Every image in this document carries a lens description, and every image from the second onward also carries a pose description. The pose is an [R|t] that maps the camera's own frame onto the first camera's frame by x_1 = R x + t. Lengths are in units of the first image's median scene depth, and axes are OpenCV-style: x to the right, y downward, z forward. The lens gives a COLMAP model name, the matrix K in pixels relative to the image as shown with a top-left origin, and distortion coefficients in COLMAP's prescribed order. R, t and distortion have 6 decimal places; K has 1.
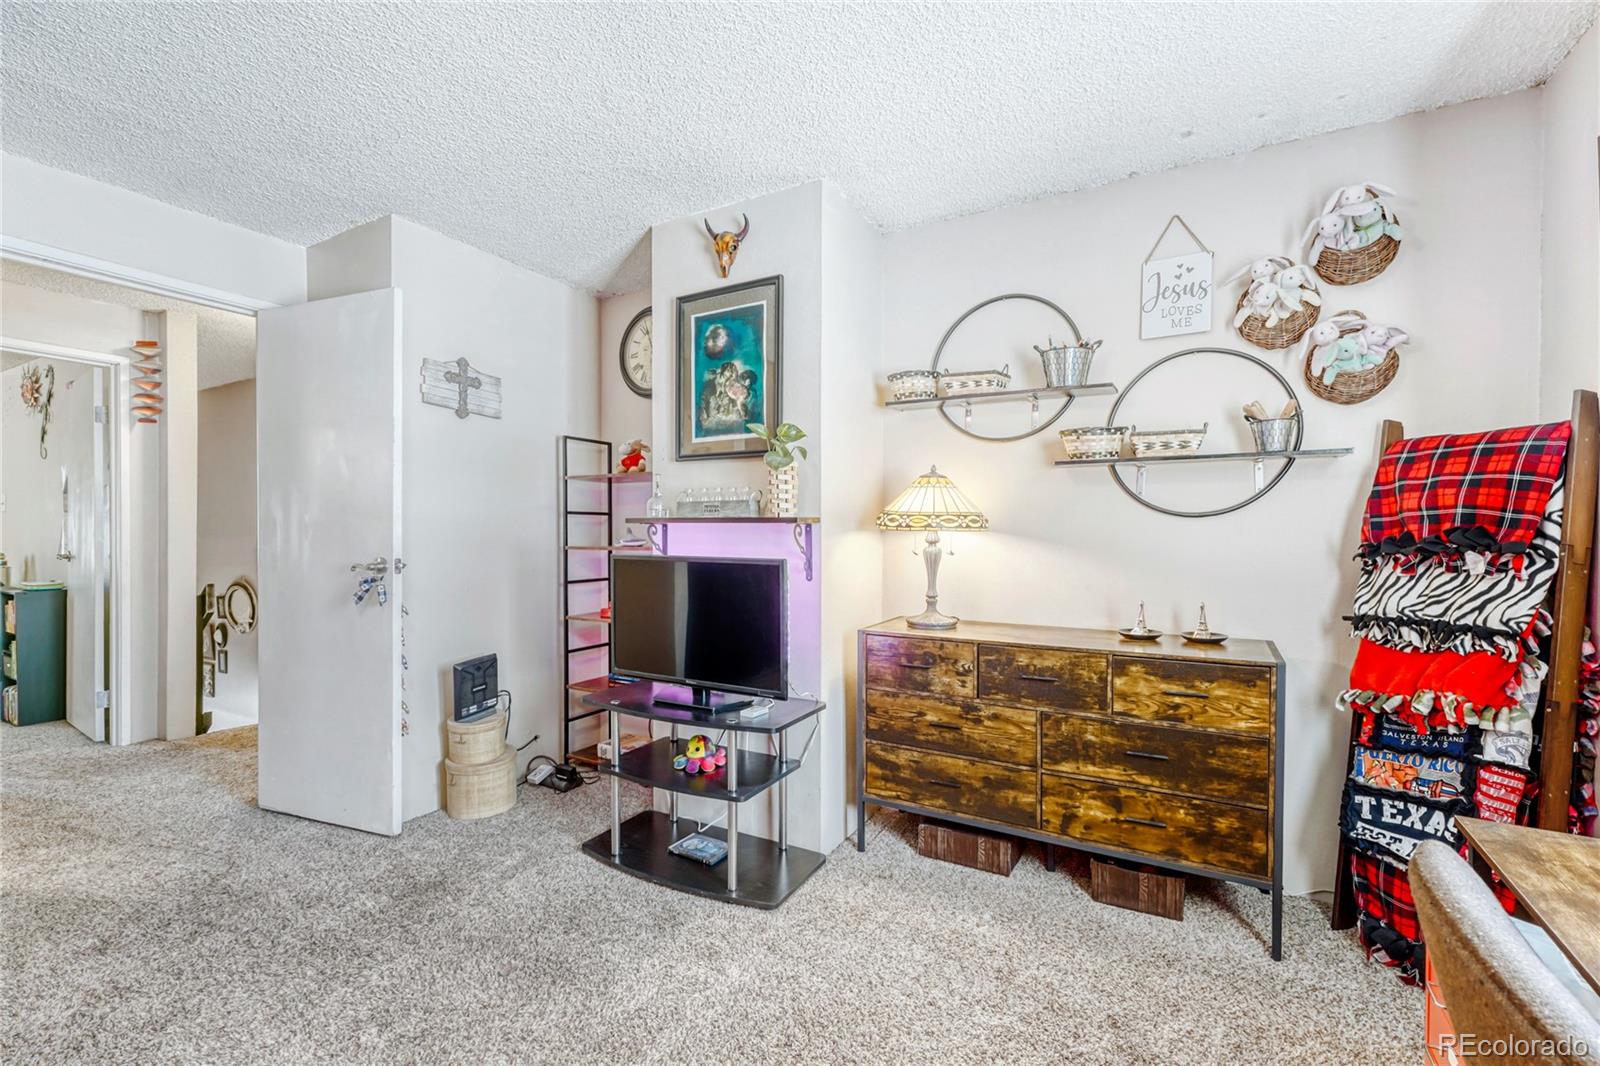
lens RADIAL K [[677.7, 0, 800.5], [0, 677.7, 544.9], [0, 0, 1]] dist [0.001150, -0.000537]
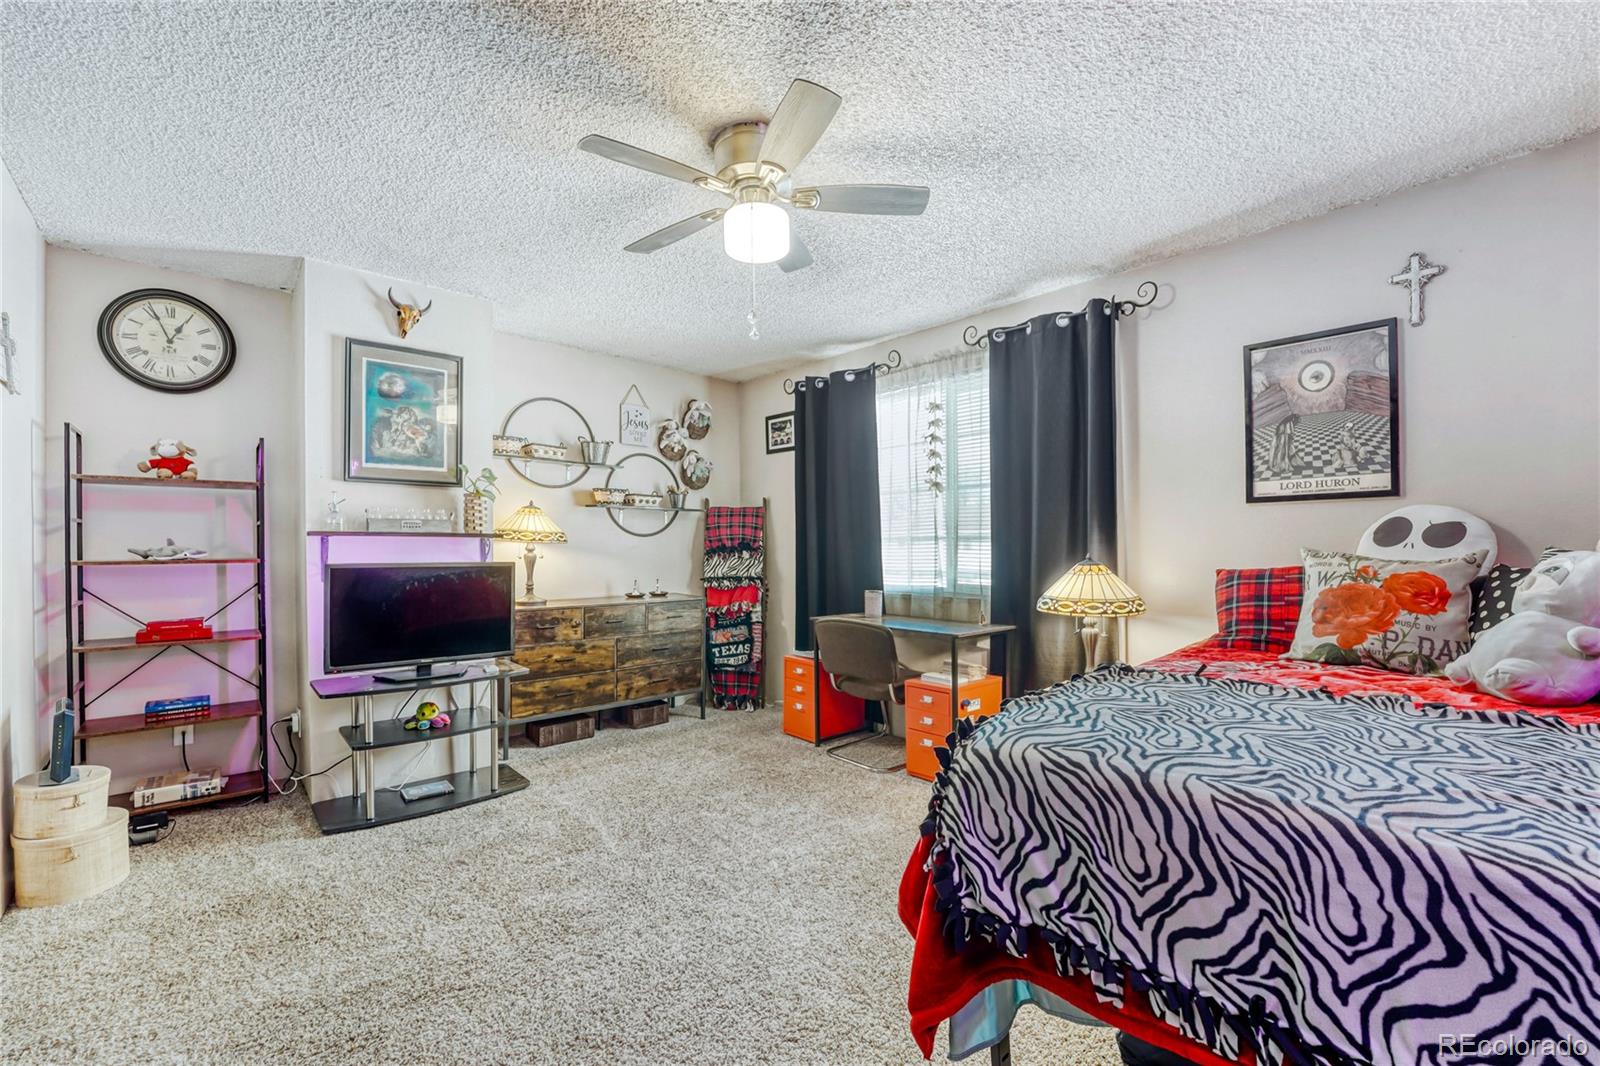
lens RADIAL K [[661.0, 0, 795.7], [0, 661.0, 542.9], [0, 0, 1]] dist [-0.012544, 0.000657]
pose [[0.324564, 0.000514, 0.945864, -1.159265], [0.017949, 0.999816, -0.006703, 0.000473], [-0.945694, 0.019153, 0.324495, -0.072826]]
